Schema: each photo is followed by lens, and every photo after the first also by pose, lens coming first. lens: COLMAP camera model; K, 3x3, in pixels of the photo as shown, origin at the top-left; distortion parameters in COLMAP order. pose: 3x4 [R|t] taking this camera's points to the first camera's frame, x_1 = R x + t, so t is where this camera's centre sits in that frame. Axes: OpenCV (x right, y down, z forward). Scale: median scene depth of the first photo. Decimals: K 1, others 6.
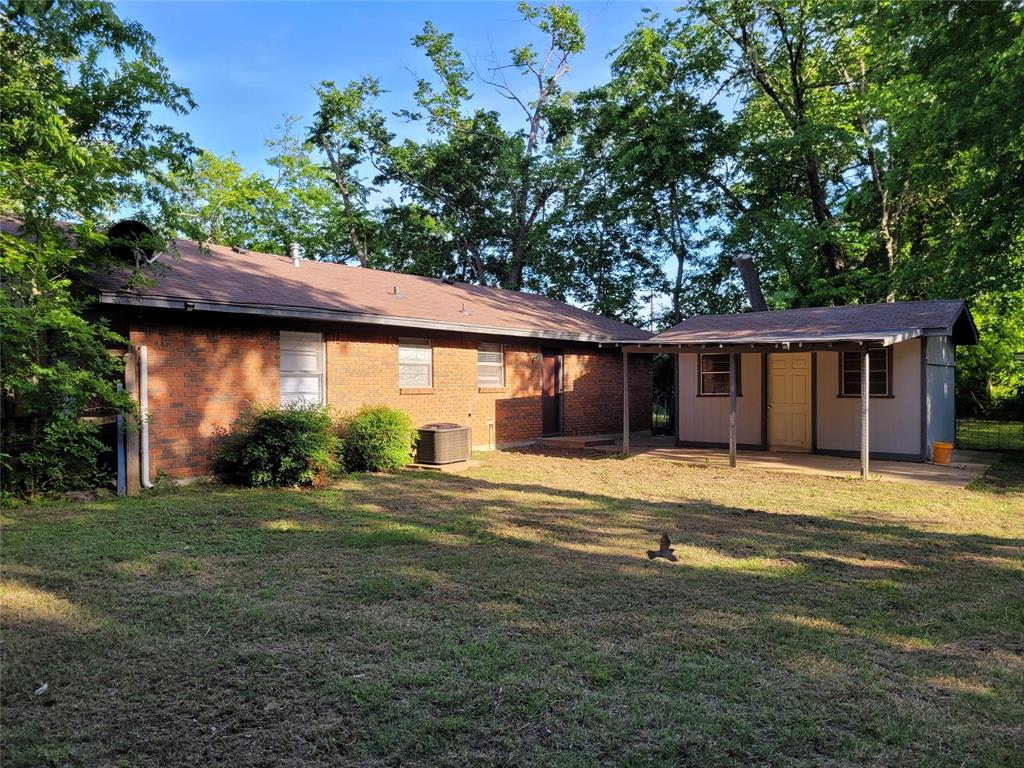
lens RADIAL K [[766.4, 0, 511.8], [0, 766.4, 387.2], [0, 0, 1]] dist [0.058465, -0.049597]
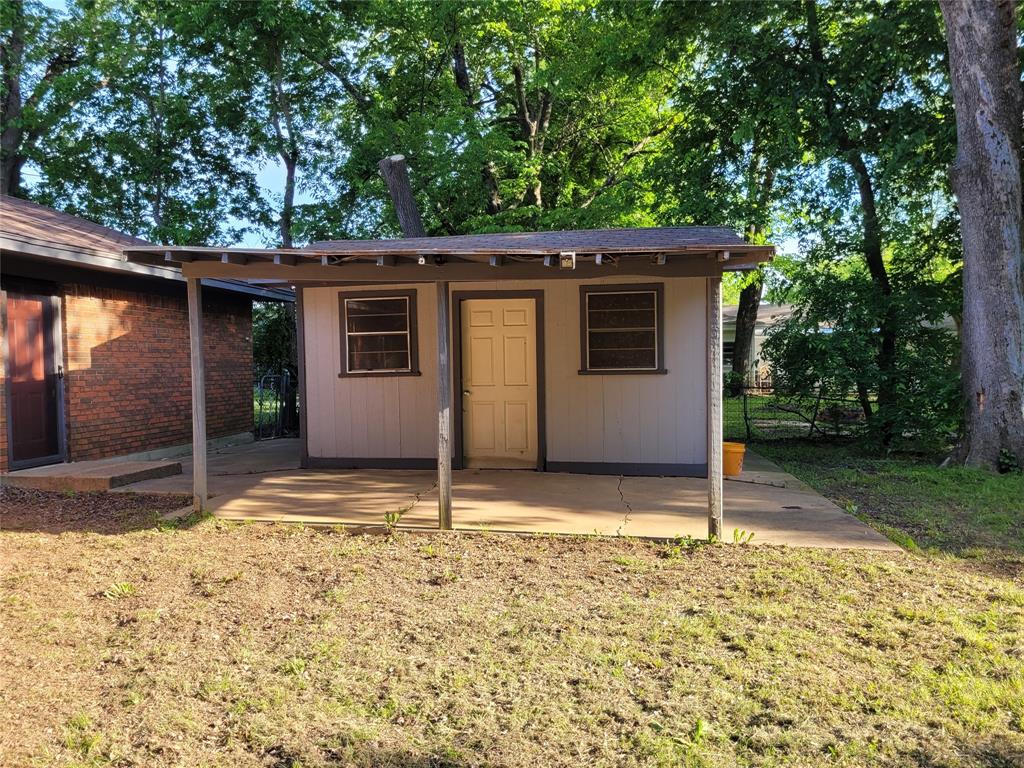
lens RADIAL K [[766.4, 0, 508.7], [0, 766.4, 412.3], [0, 0, 1]] dist [0.058465, -0.049597]
pose [[0.873664, -0.038927, 0.484970, 0.062269], [0.009126, 0.997930, 0.063660, 0.003112], [-0.486444, -0.051192, 0.872211, 0.365991]]
